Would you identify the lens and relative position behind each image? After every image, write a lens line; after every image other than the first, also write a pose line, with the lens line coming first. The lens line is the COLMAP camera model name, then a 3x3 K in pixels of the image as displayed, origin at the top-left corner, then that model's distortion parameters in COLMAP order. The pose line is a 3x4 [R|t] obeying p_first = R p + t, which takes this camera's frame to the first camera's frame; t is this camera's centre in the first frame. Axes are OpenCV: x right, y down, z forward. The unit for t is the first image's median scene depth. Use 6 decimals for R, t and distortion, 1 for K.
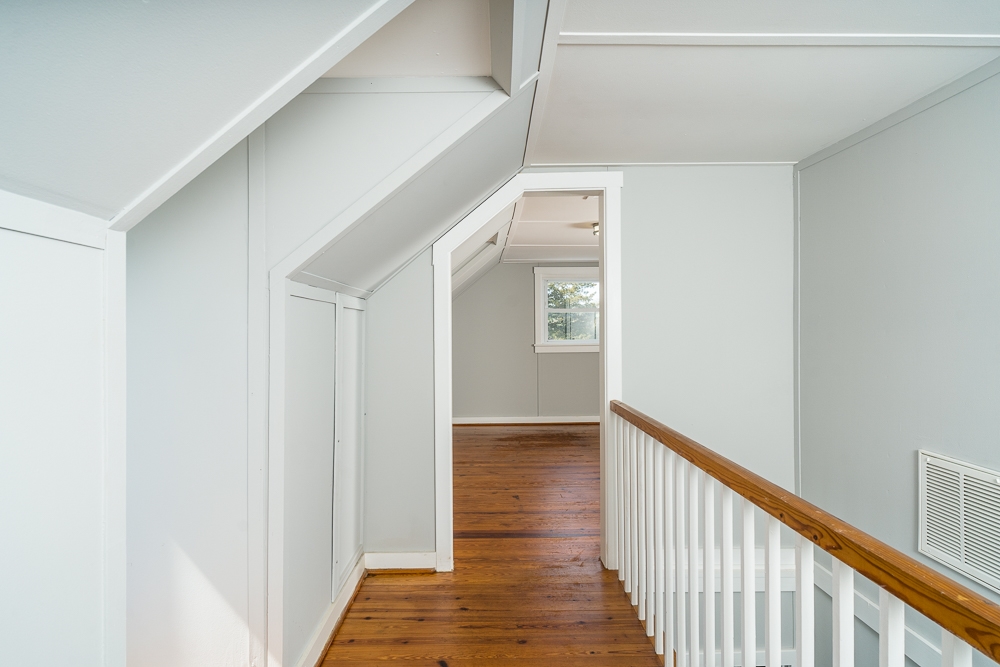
lens RADIAL K [[519.7, 0, 500.2], [0, 519.7, 330.7], [0, 0, 1]] dist [0.001196, -0.000452]
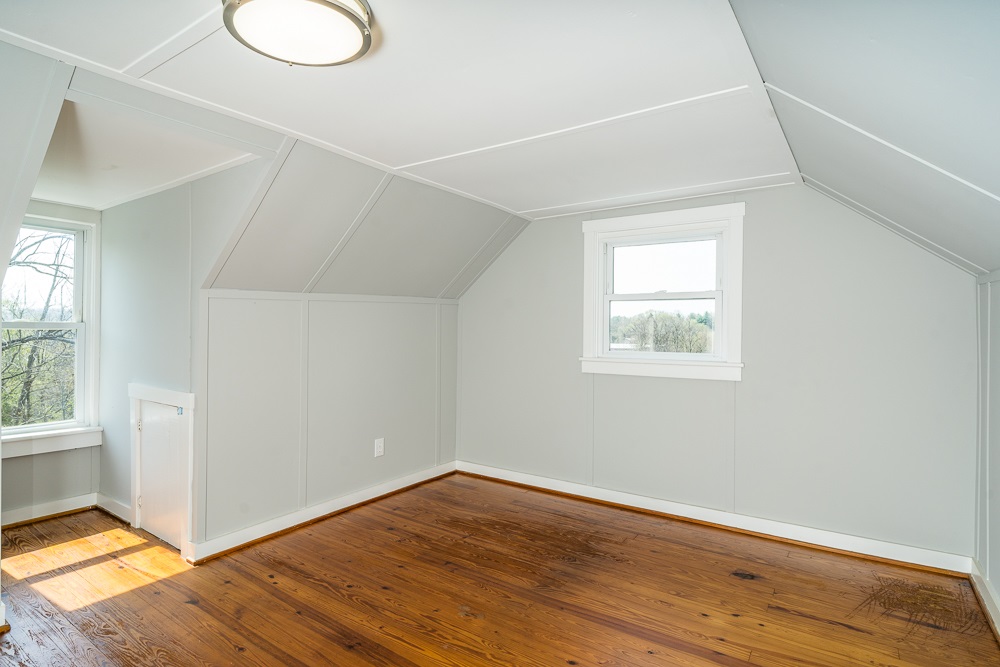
lens RADIAL K [[519.7, 0, 500.9], [0, 519.7, 332.3], [0, 0, 1]] dist [0.001196, -0.000452]
pose [[0.819797, 0.007195, -0.572609, 0.316138], [-0.010963, 0.999935, -0.003132, 0.001432], [0.572549, 0.008845, 0.819823, 0.486909]]
